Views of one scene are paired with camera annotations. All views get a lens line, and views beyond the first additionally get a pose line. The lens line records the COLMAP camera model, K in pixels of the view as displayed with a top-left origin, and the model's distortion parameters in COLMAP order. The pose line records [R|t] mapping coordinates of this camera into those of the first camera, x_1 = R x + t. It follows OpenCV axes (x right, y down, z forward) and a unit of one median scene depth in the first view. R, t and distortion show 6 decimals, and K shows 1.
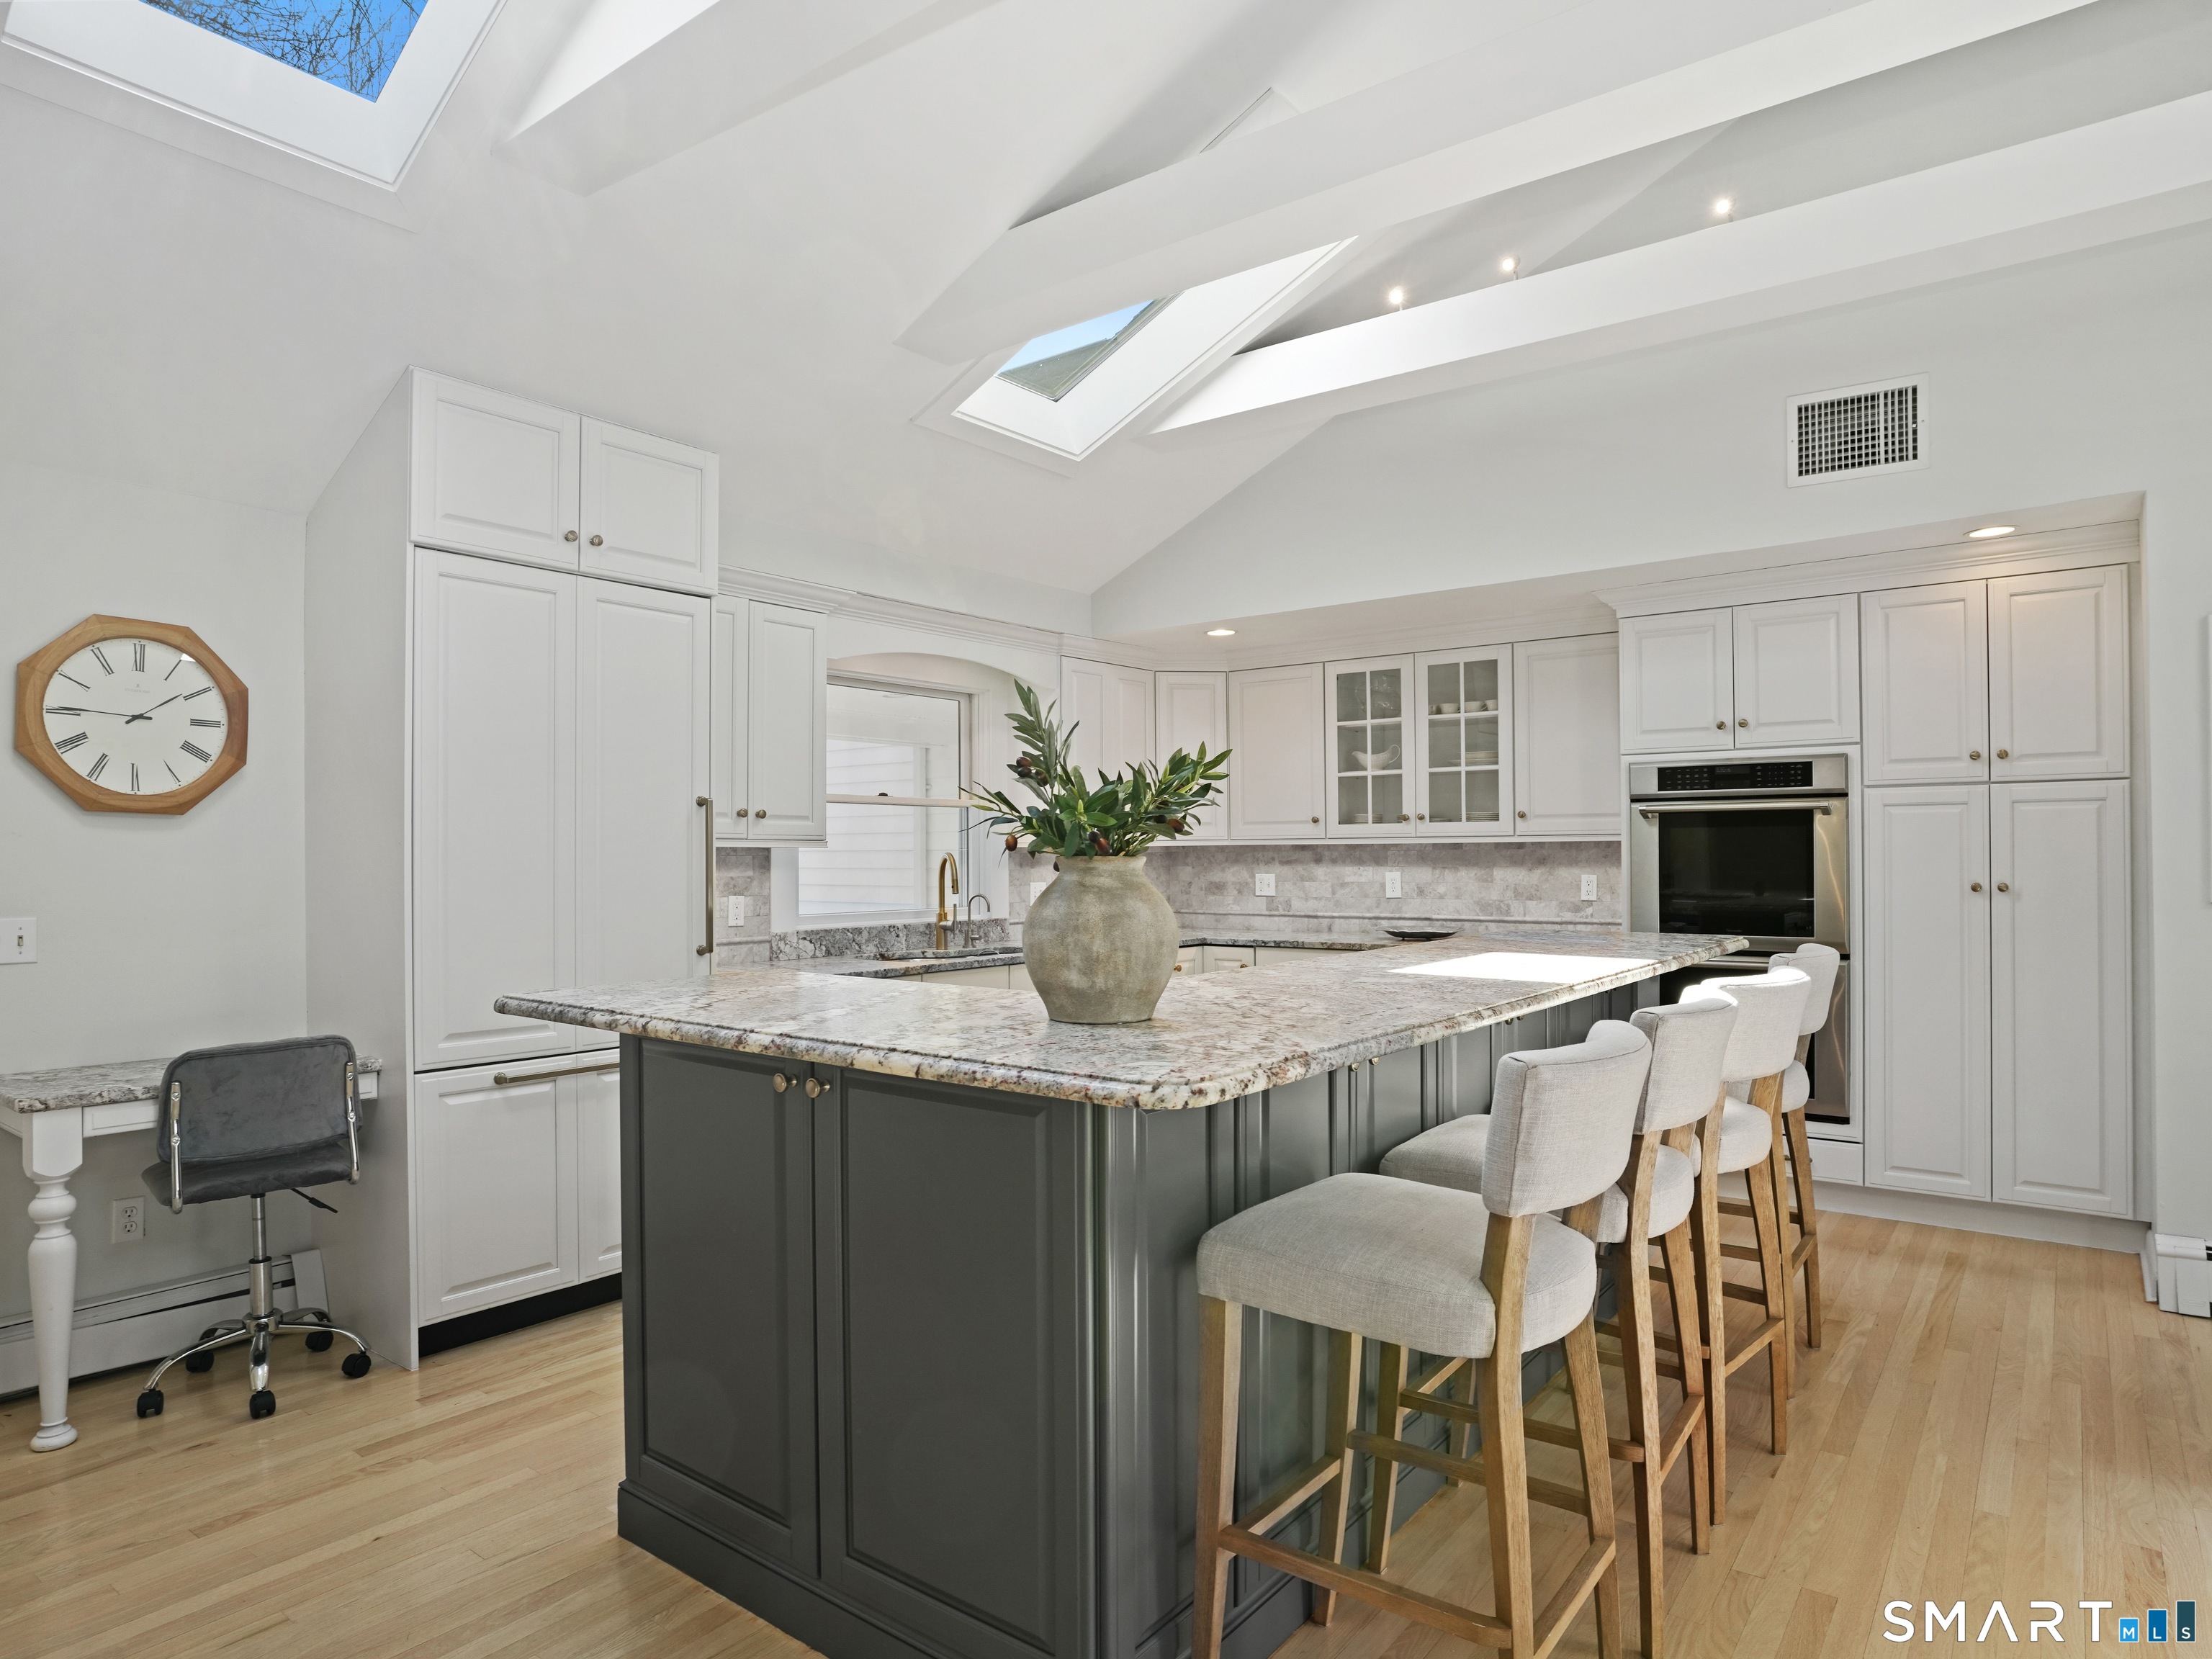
lens RADIAL K [[1202.2, 0, 1100.7], [0, 1202.2, 861.0], [0, 0, 1]] dist [-0.064628, 0.000854]
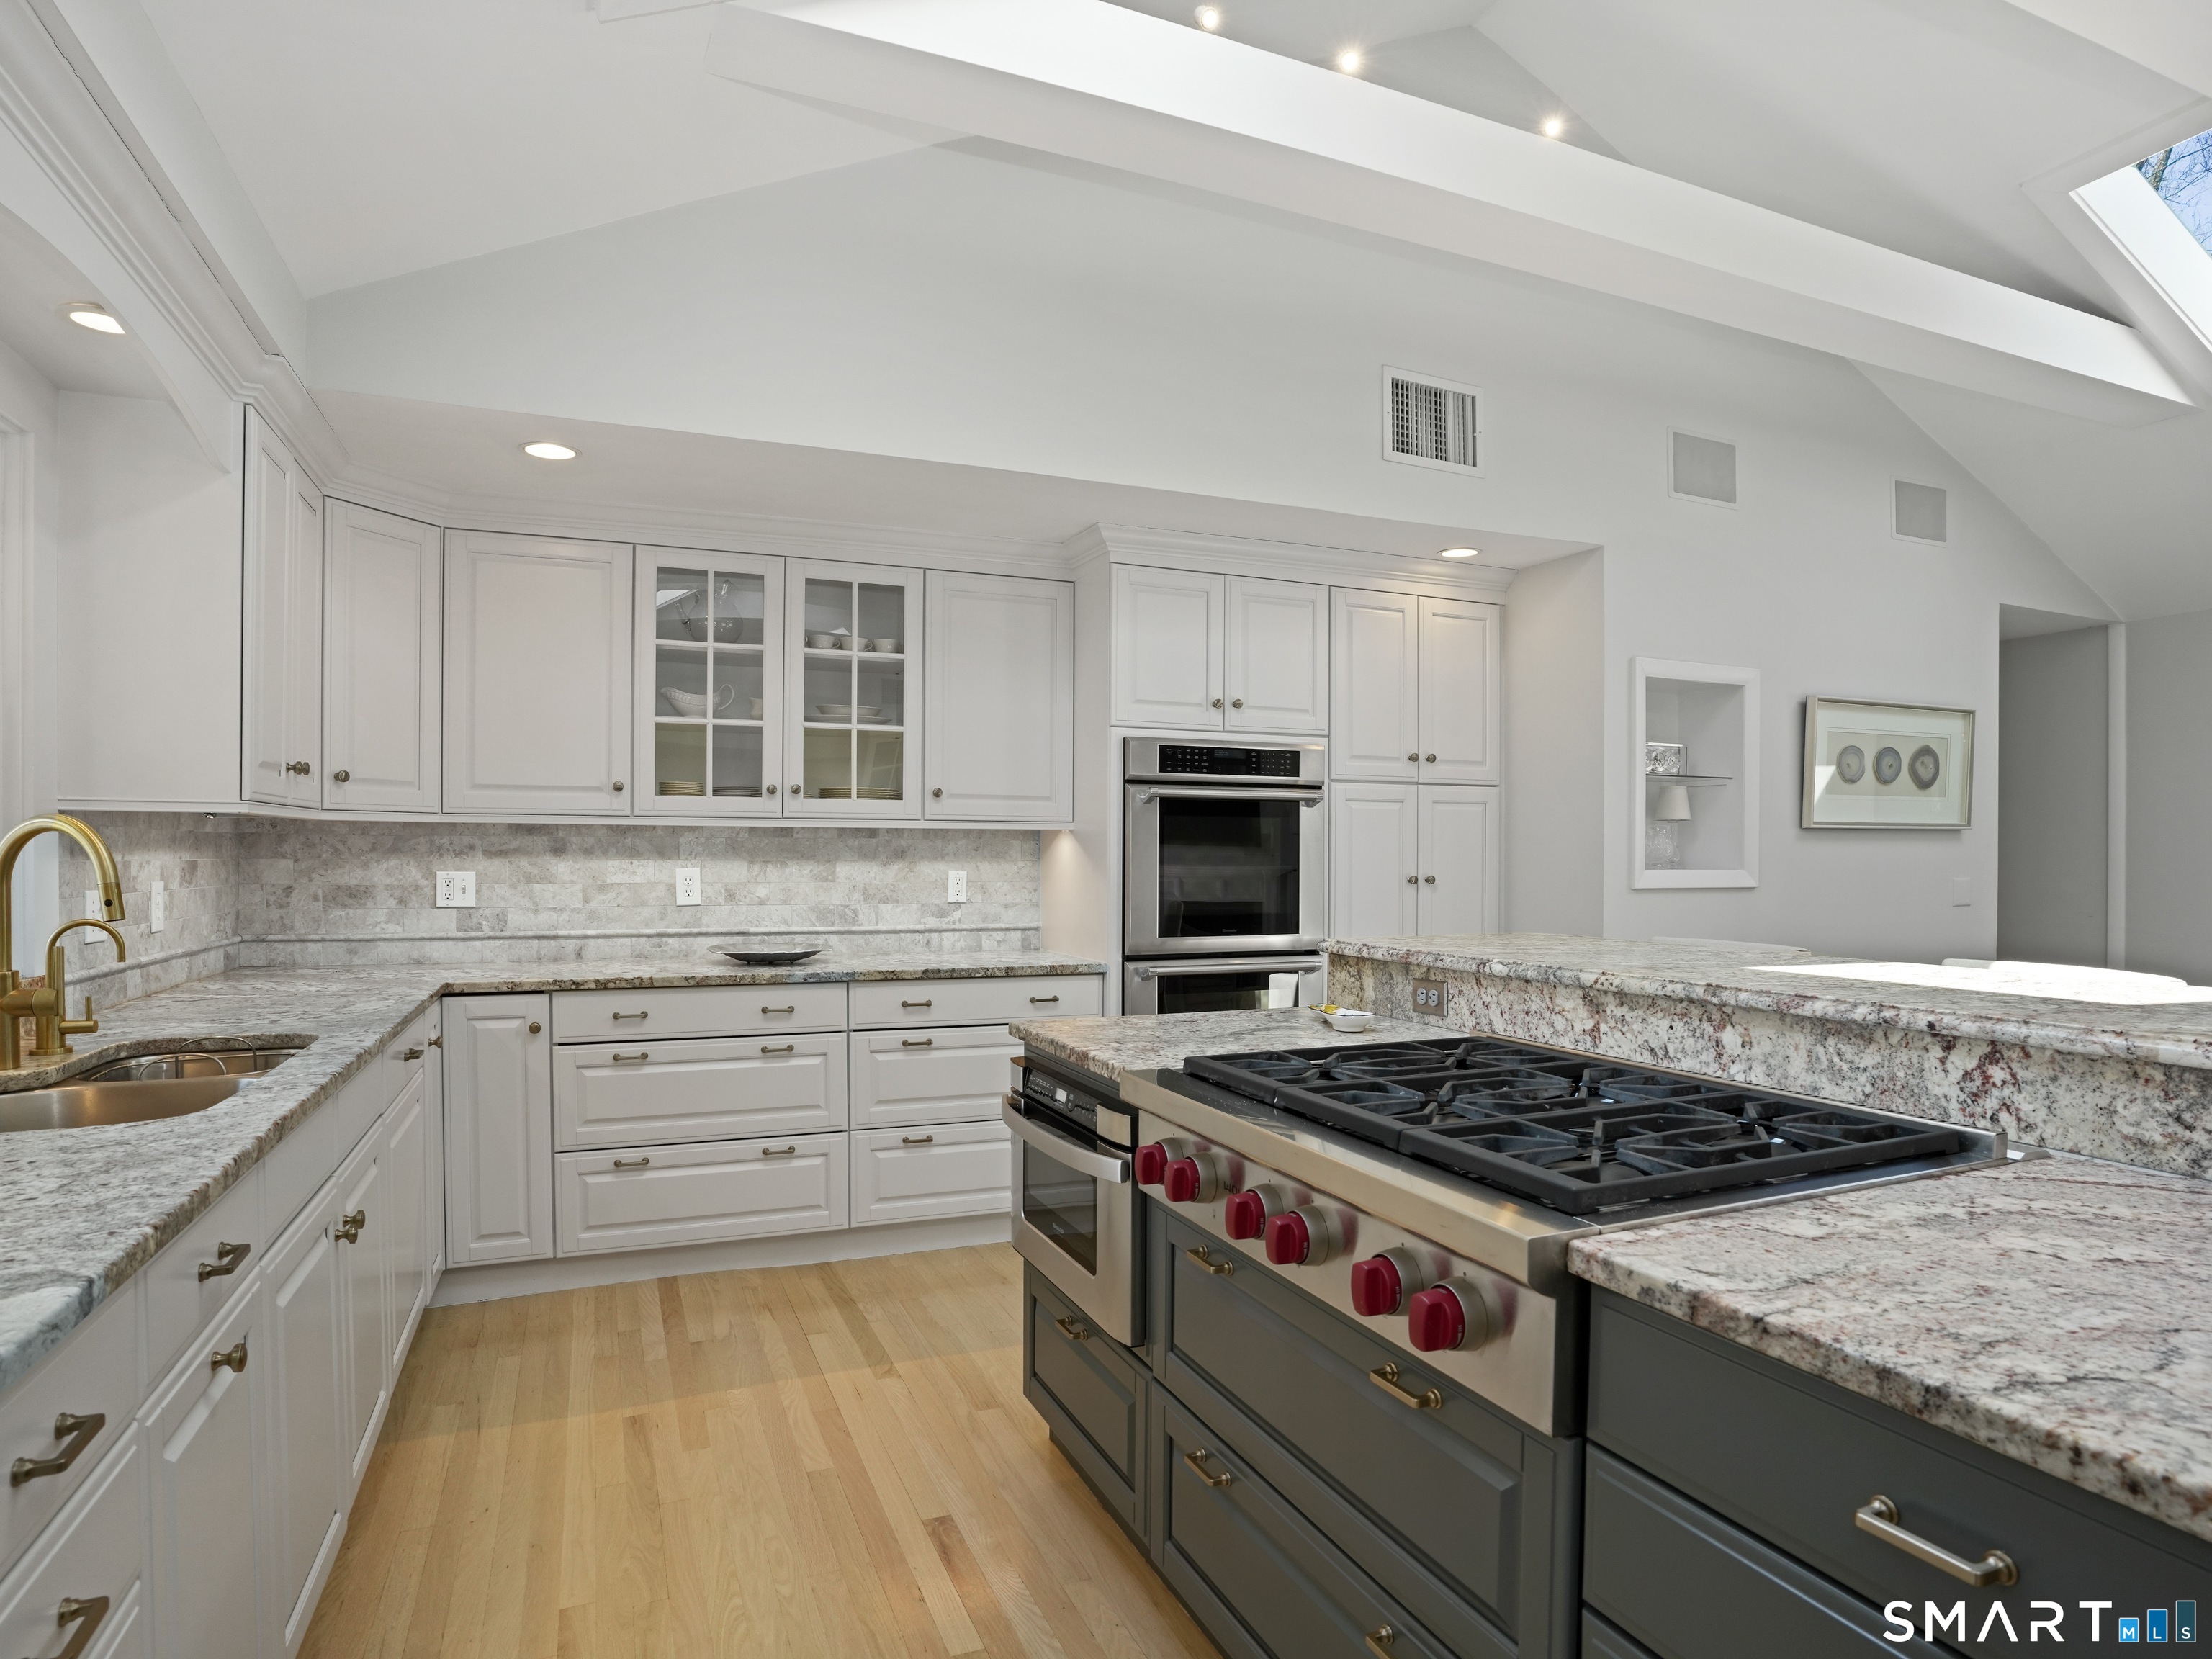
lens RADIAL K [[1202.2, 0, 1100.7], [0, 1202.2, 861.0], [0, 0, 1]] dist [-0.064628, 0.000854]
pose [[0.526151, 0.003496, 0.850384, -0.235230], [-0.005197, 0.999986, -0.000895, 0.004900], [-0.850375, -0.003949, 0.526162, 0.468854]]
